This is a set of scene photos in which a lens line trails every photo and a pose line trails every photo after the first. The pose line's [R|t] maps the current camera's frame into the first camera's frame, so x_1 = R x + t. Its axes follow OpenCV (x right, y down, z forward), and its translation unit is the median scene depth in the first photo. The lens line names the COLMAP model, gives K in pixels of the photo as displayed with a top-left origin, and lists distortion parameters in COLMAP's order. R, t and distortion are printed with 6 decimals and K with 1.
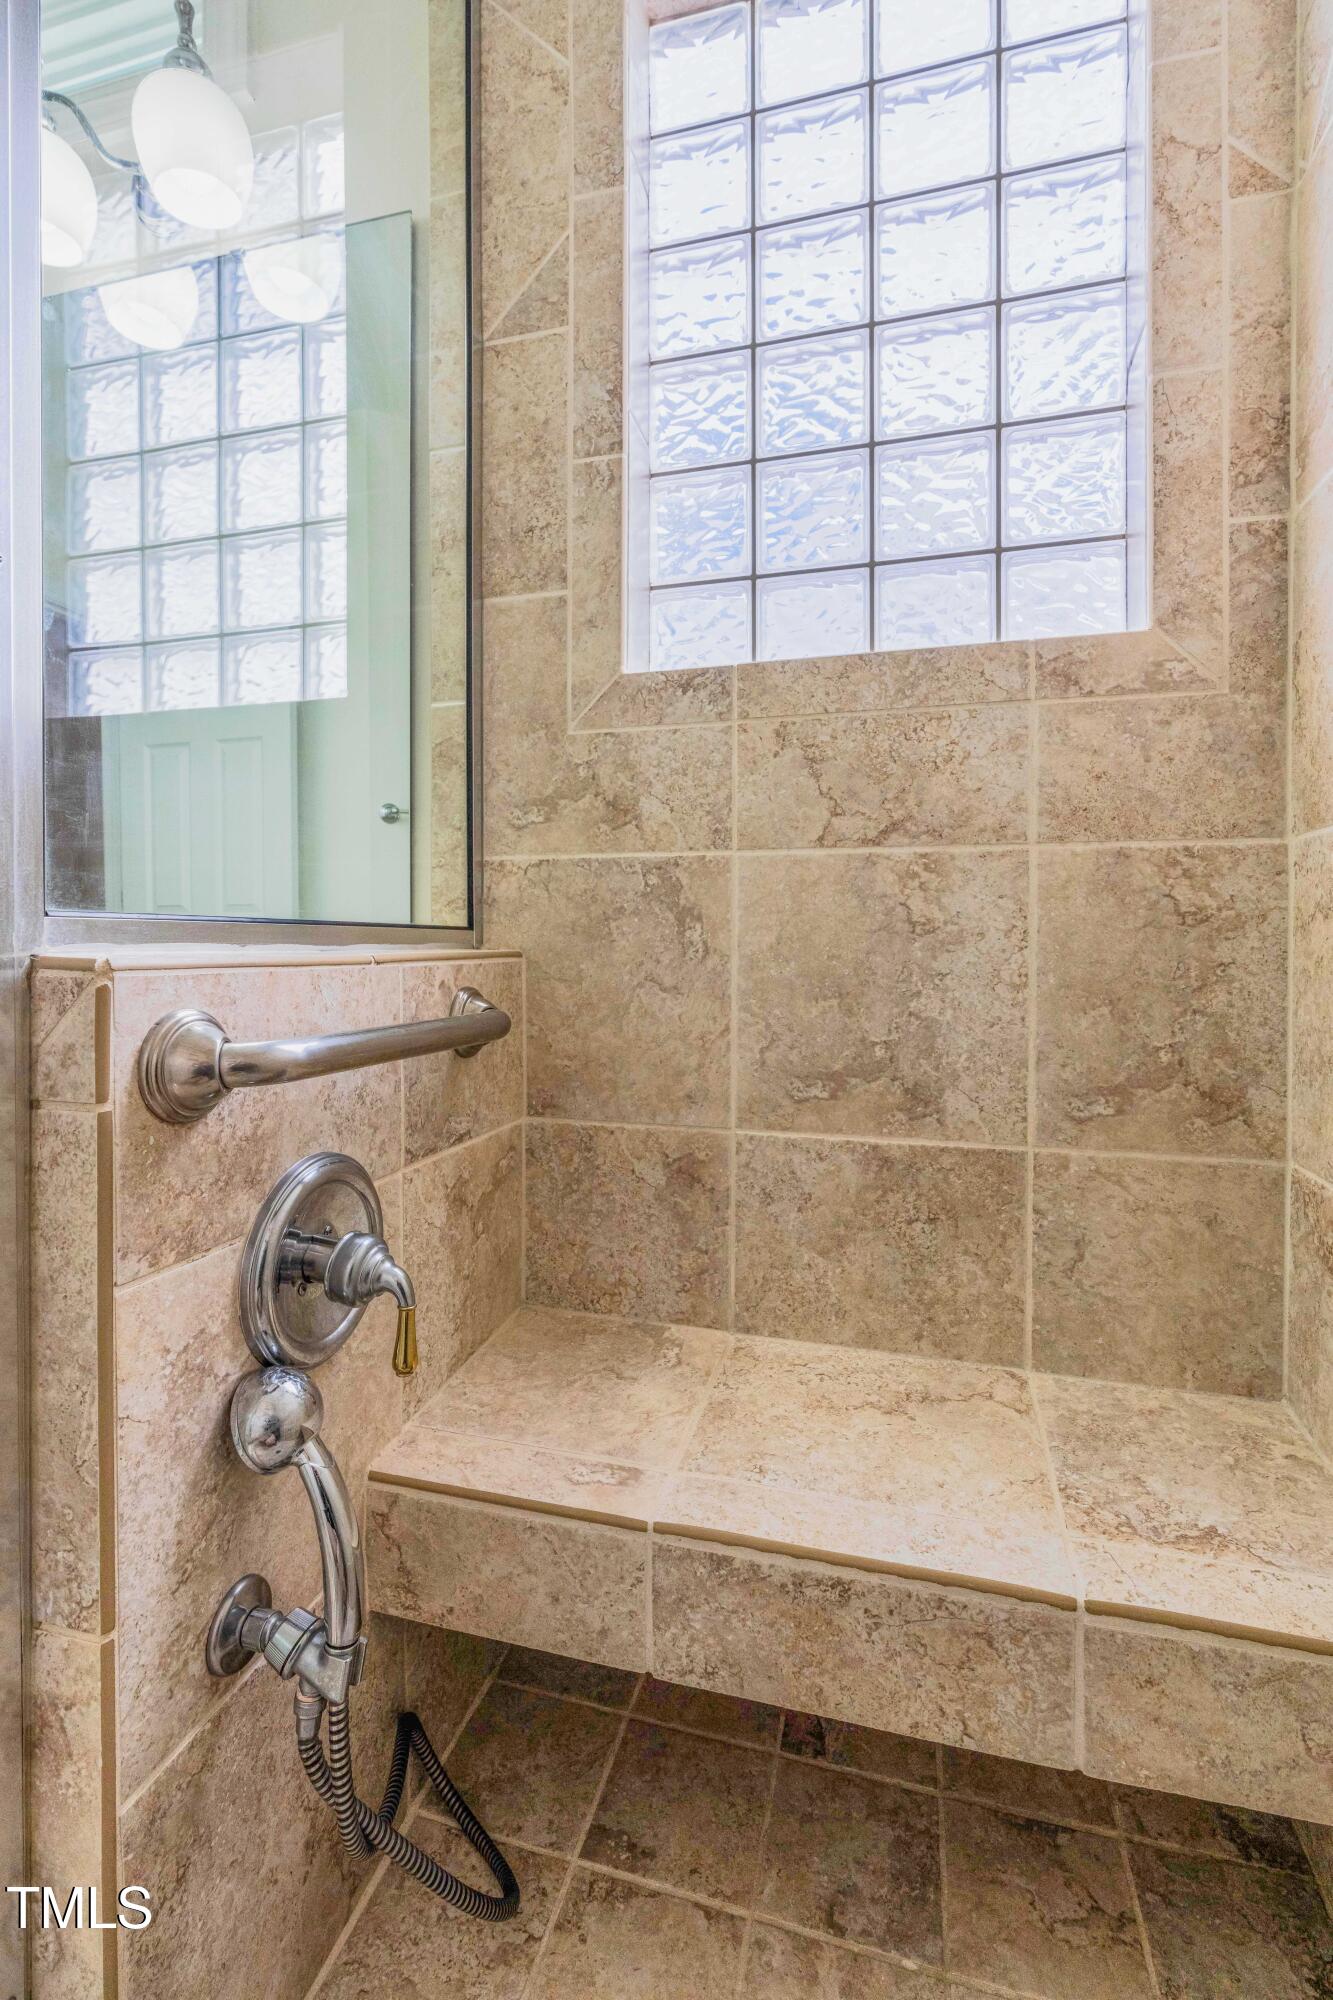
lens RADIAL K [[908.2, 0, 668.8], [0, 908.2, 992.7], [0, 0, 1]] dist [-0.009755, 0.003586]
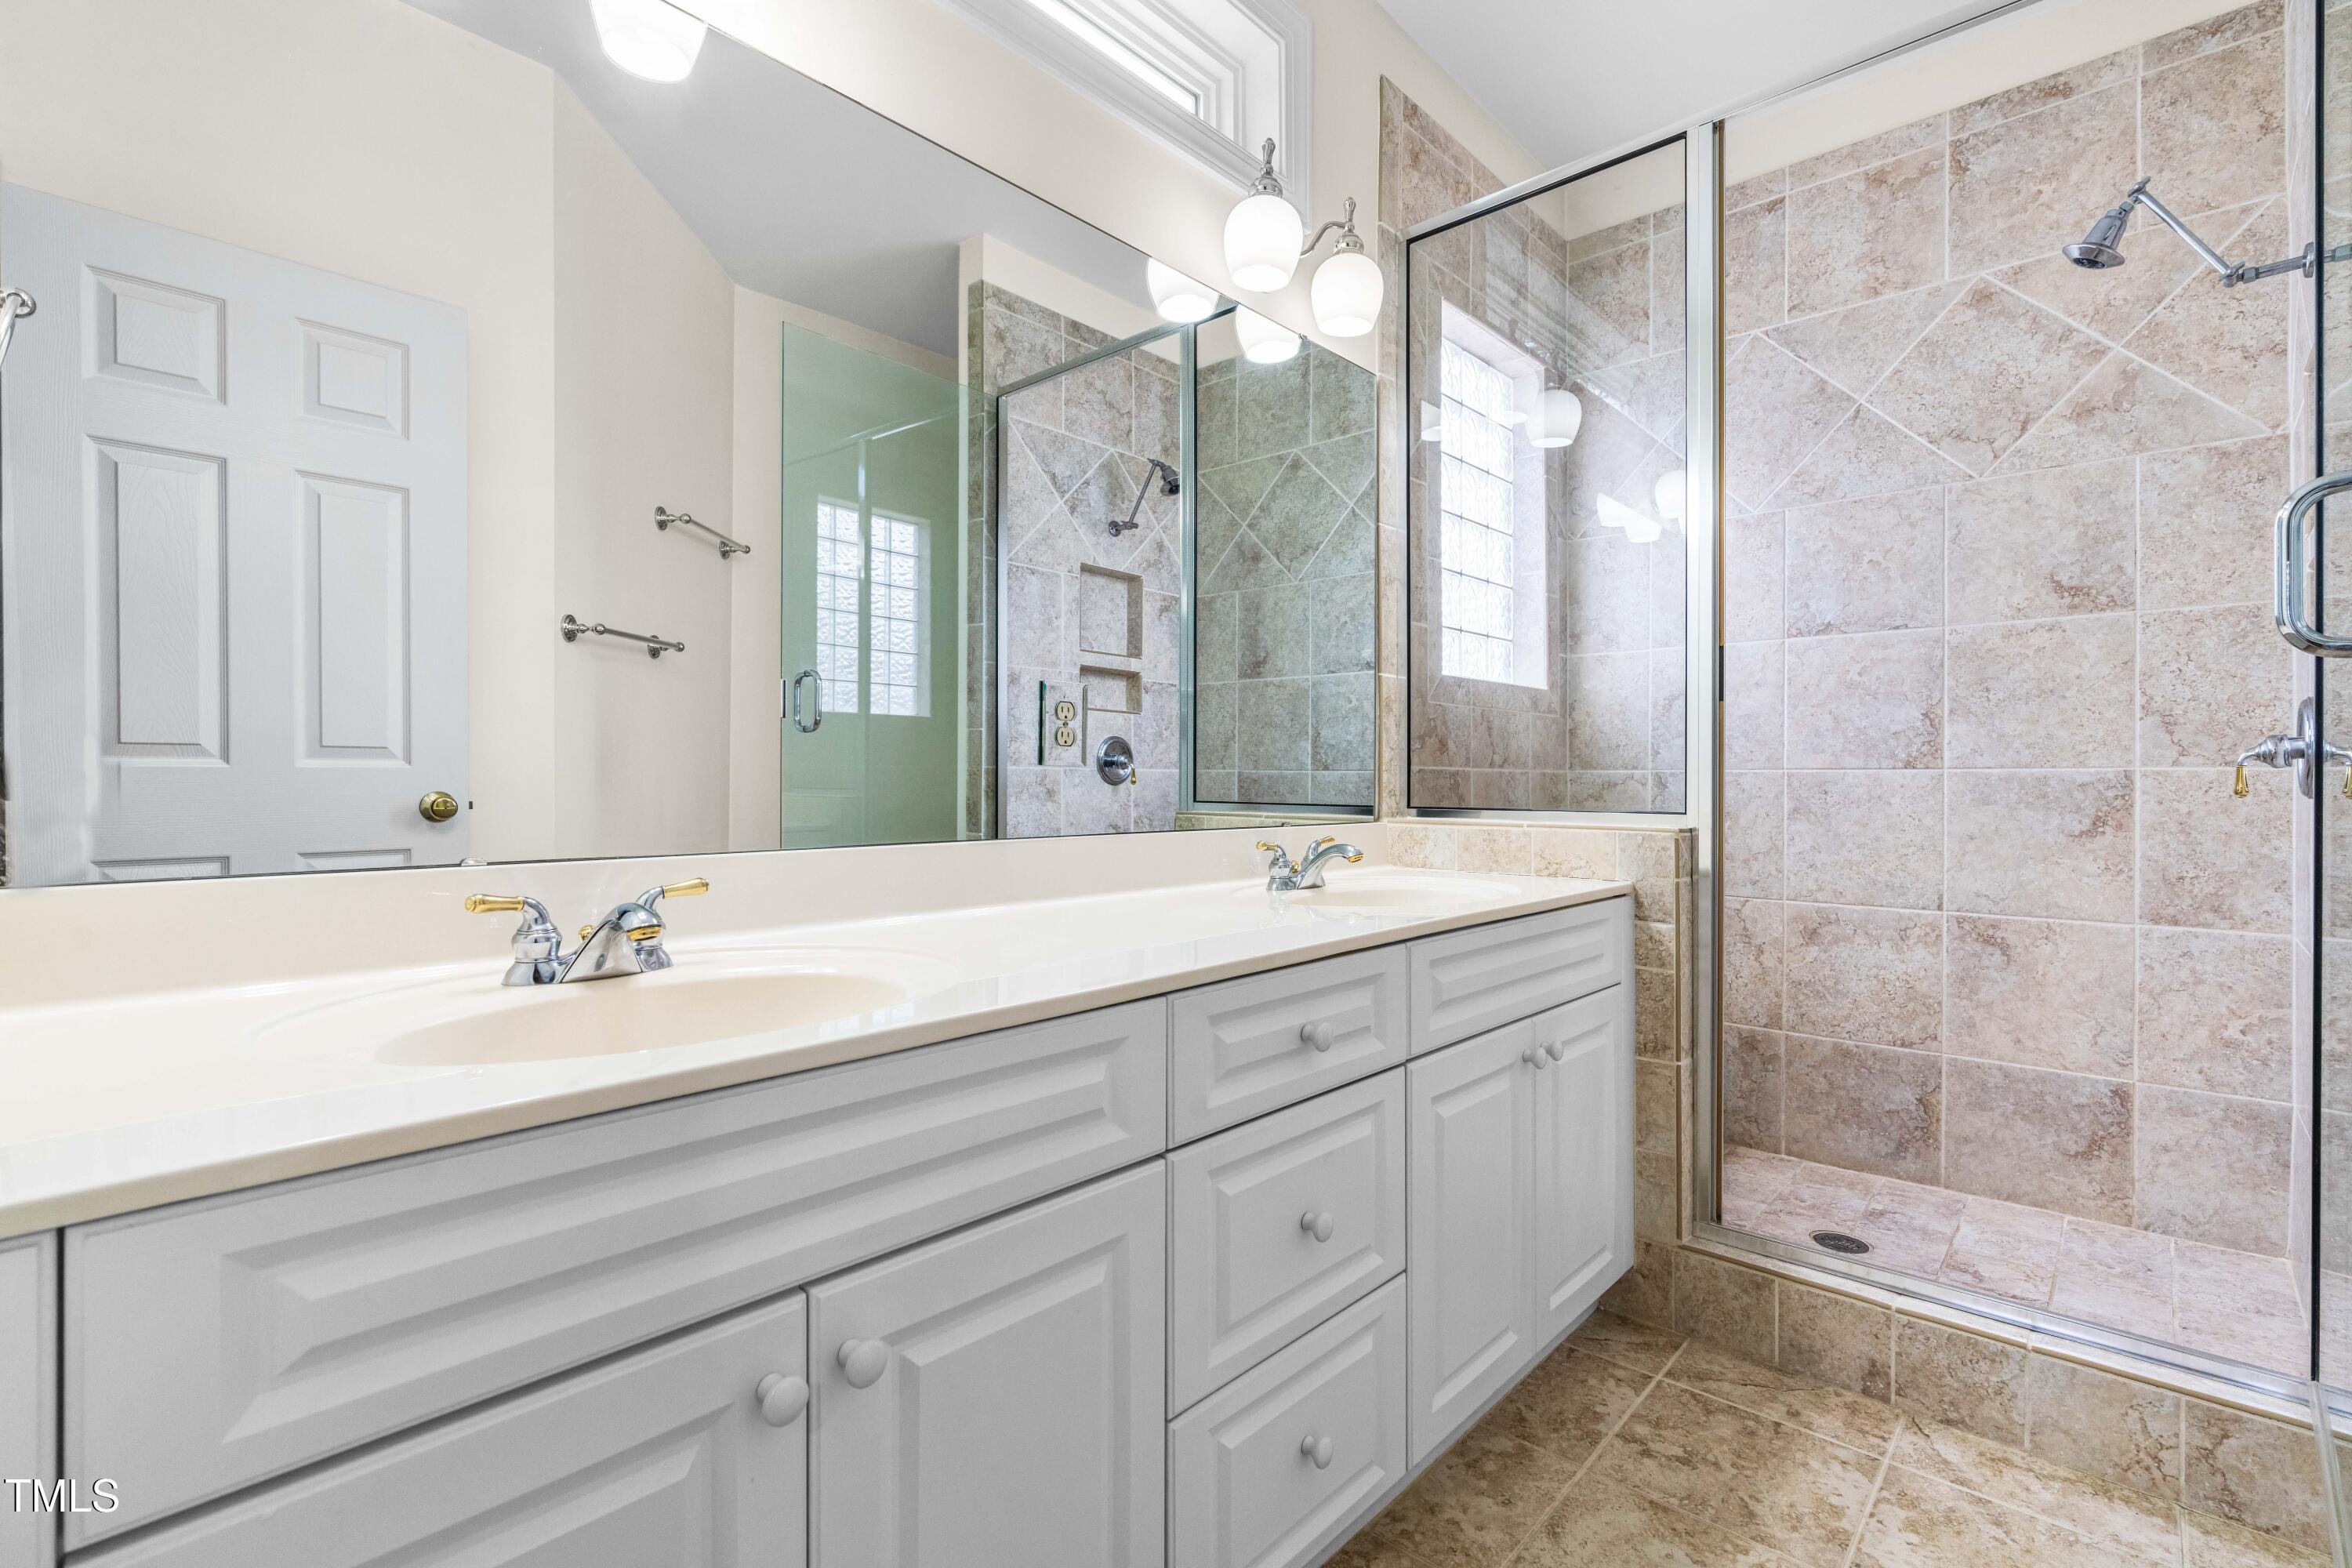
lens RADIAL K [[1068.1, 0, 1169.8], [0, 1068.1, 782.8], [0, 0, 1]] dist [-0.009755, 0.003586]
pose [[0.464402, -0.014293, 0.885509, -2.384184], [0.015878, 0.999843, 0.007811, -0.149589], [-0.885482, 0.010433, 0.464556, 0.466379]]
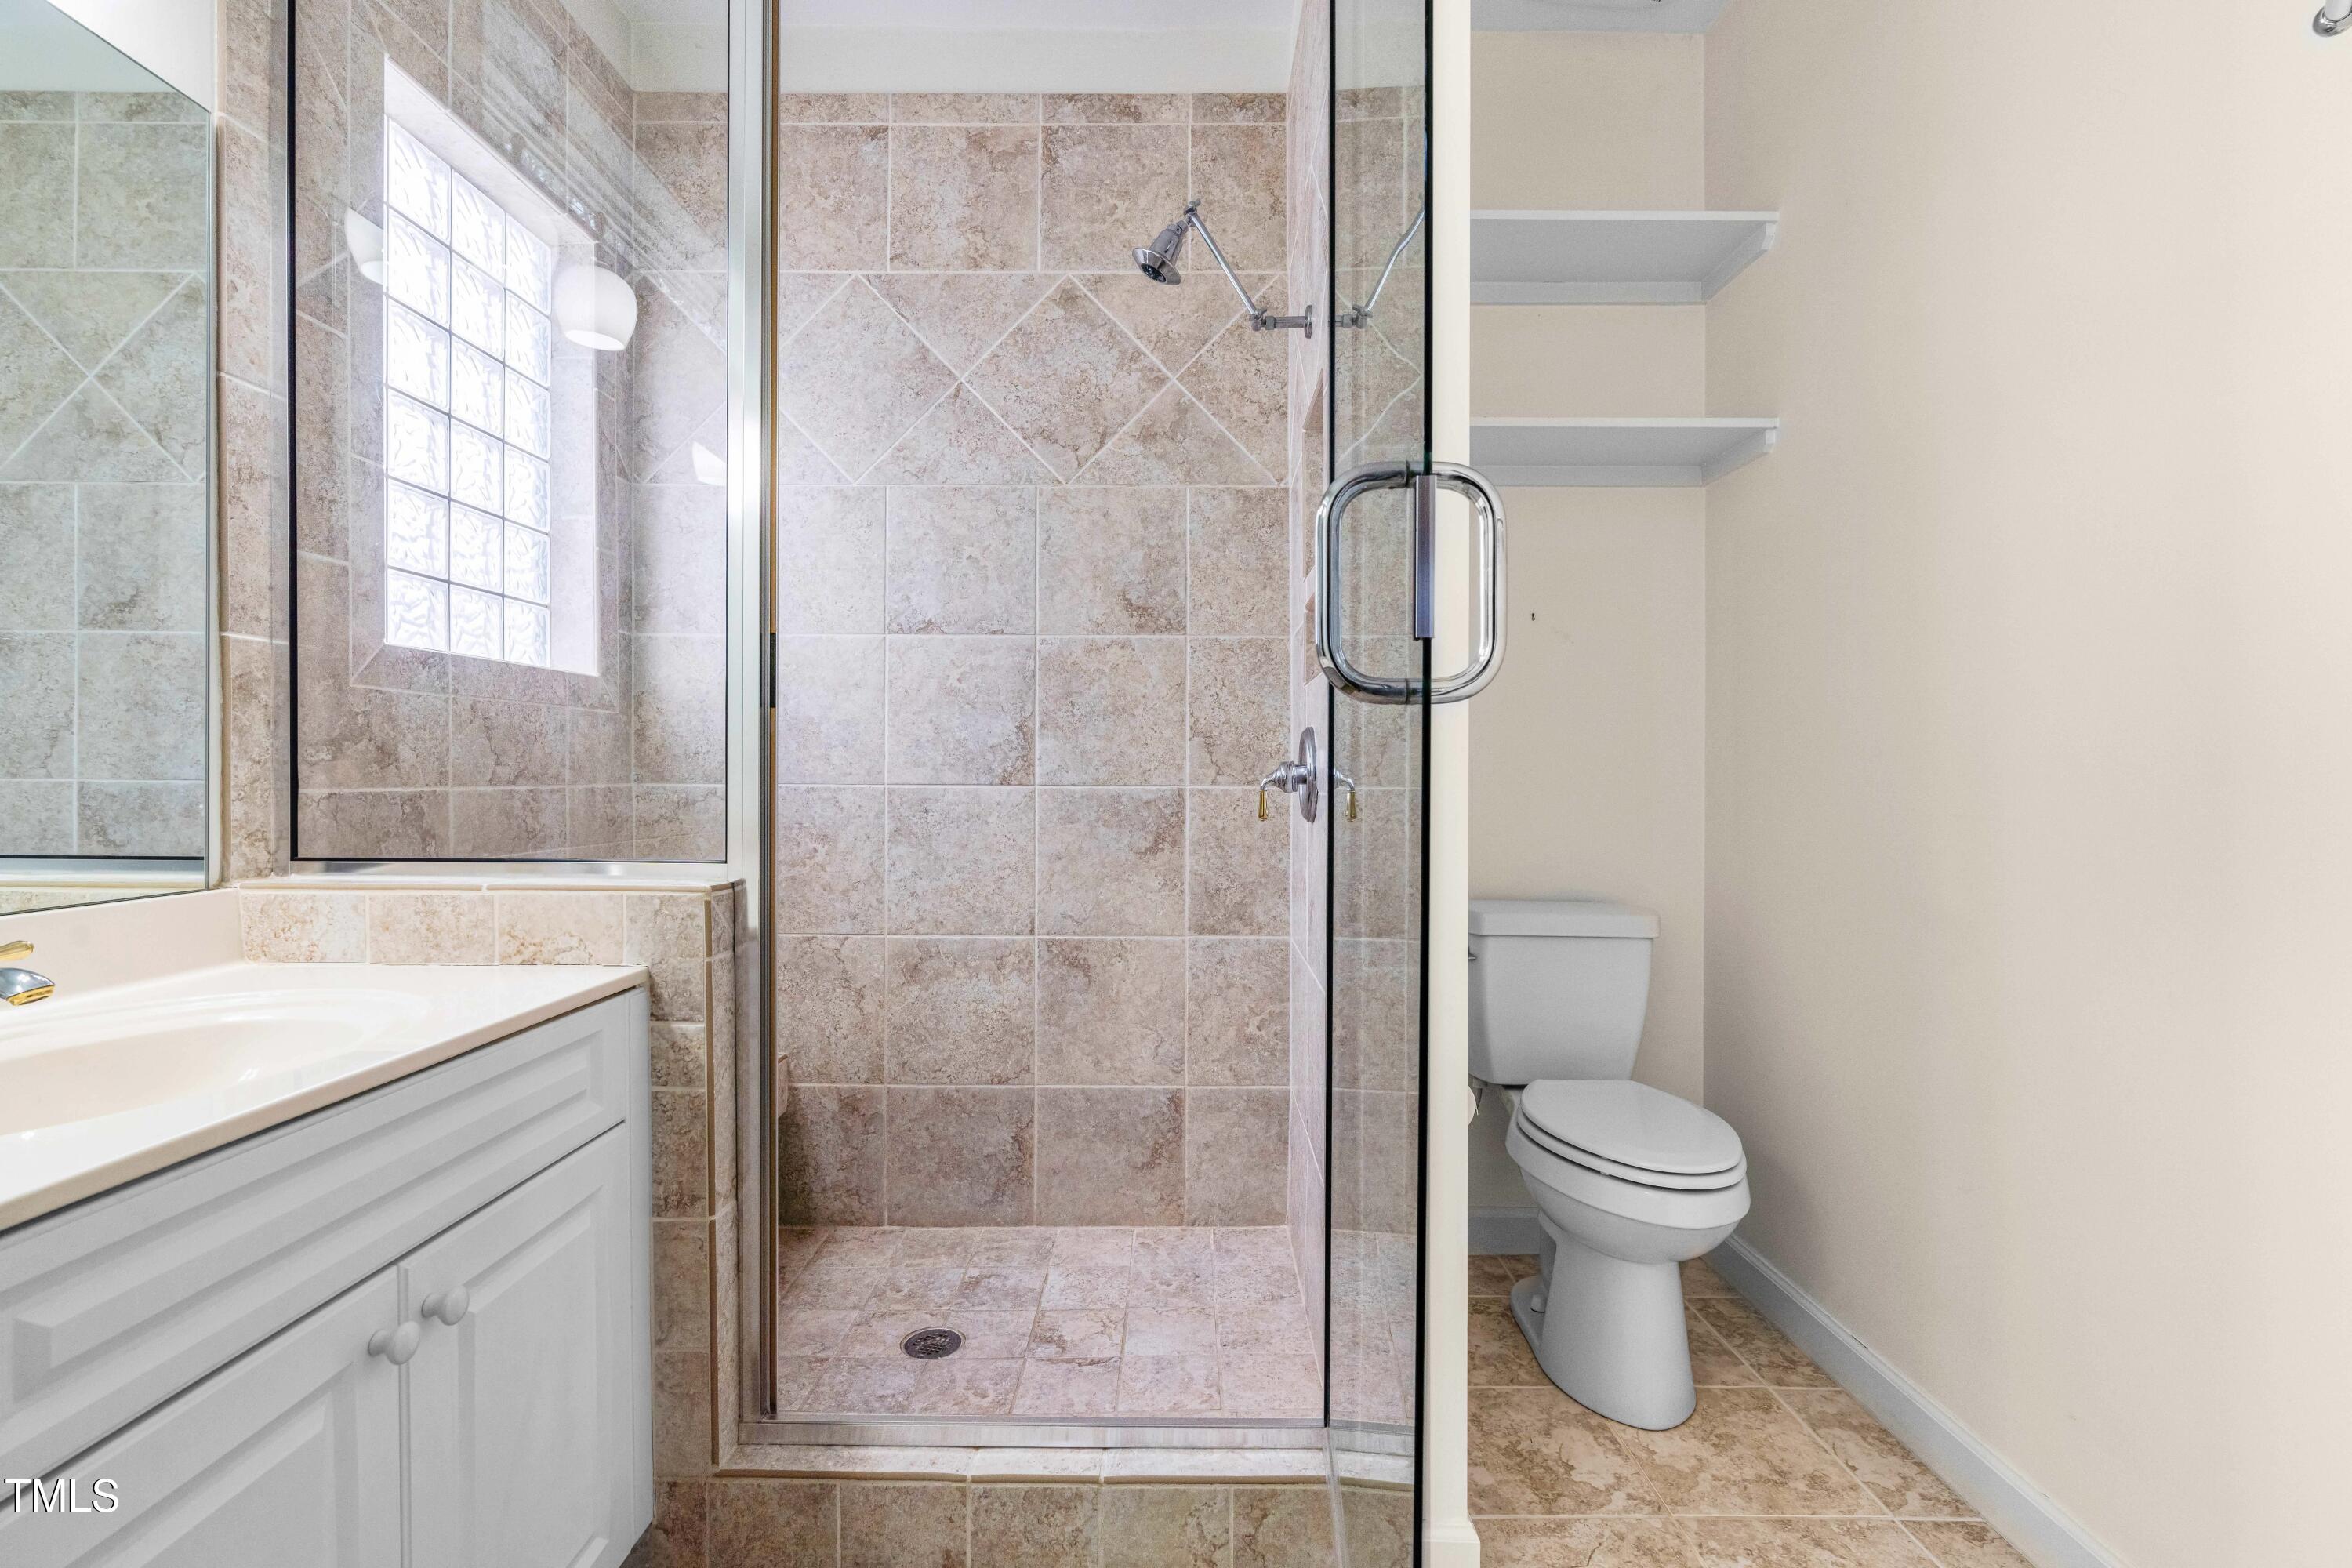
lens RADIAL K [[1068.1, 0, 1181.8], [0, 1068.1, 774.8], [0, 0, 1]] dist [-0.009755, 0.003586]
pose [[-0.258241, -0.017814, 0.965916, -1.771917], [0.005514, 0.999787, 0.019913, -0.198423], [-0.966065, 0.010468, -0.258088, 0.329352]]
